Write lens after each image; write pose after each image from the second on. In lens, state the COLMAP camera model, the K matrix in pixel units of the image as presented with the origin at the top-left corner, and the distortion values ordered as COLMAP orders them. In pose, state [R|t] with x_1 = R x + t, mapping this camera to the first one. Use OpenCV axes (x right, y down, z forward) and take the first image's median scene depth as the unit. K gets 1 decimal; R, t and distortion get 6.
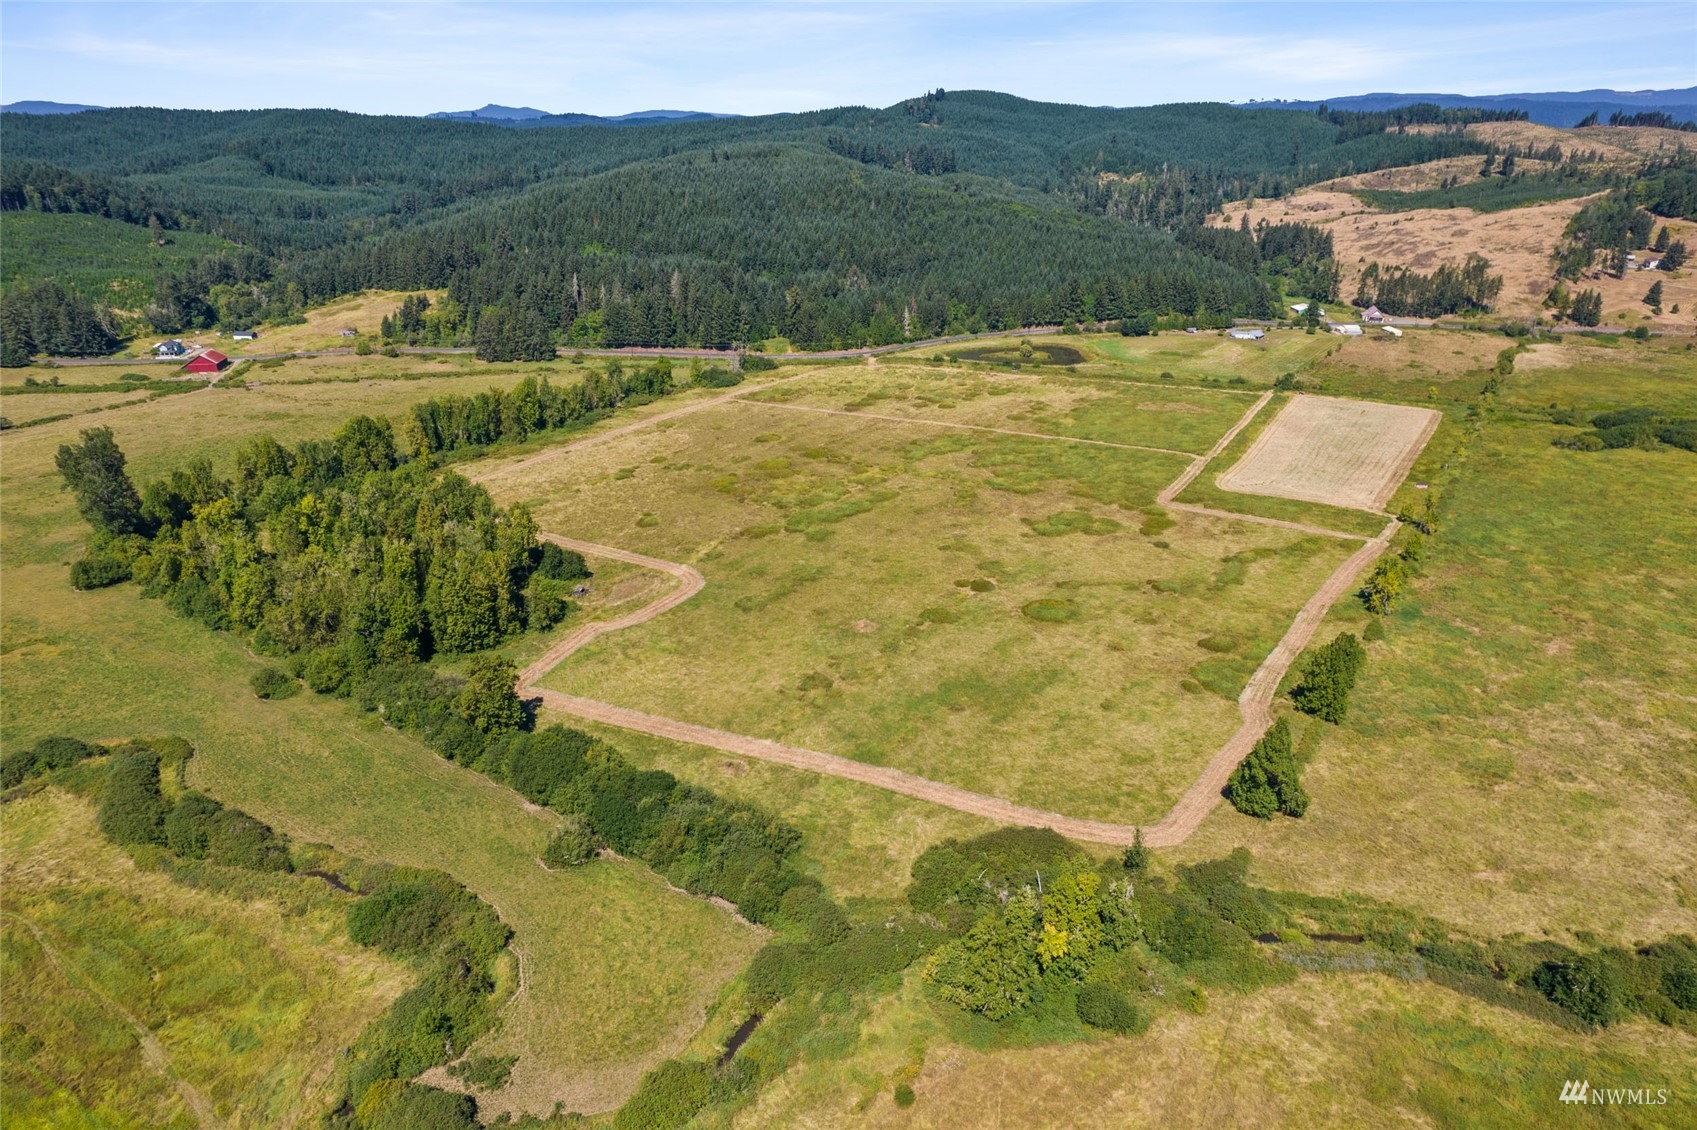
lens RADIAL K [[1098.7, 0, 849.4], [0, 1098.7, 563.0], [0, 0, 1]] dist [-0.068325, 0.052523]
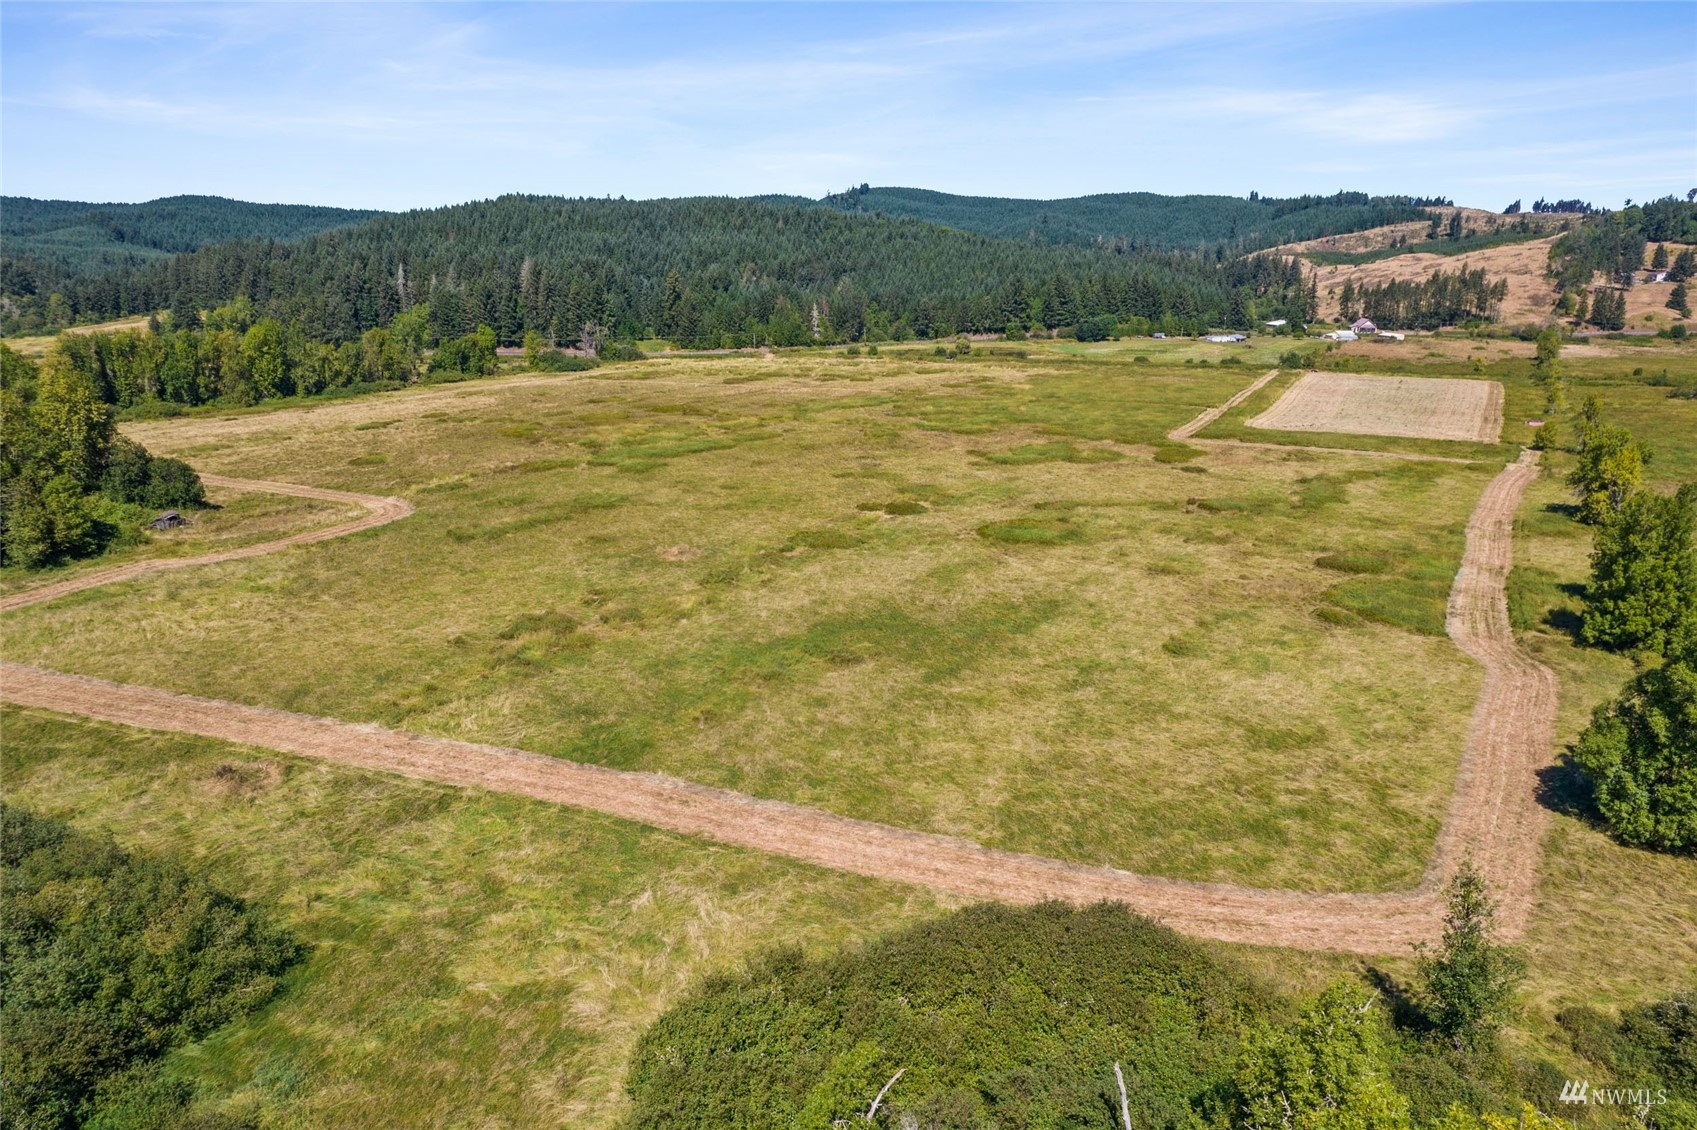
lens RADIAL K [[1098.7, 0, 850.8], [0, 1098.7, 559.6], [0, 0, 1]] dist [-0.068325, 0.052523]
pose [[0.998255, -0.017512, 0.056389, 0.052276], [0.024476, 0.991818, -0.125292, 0.101526], [-0.053733, 0.126453, 0.990516, 0.382601]]
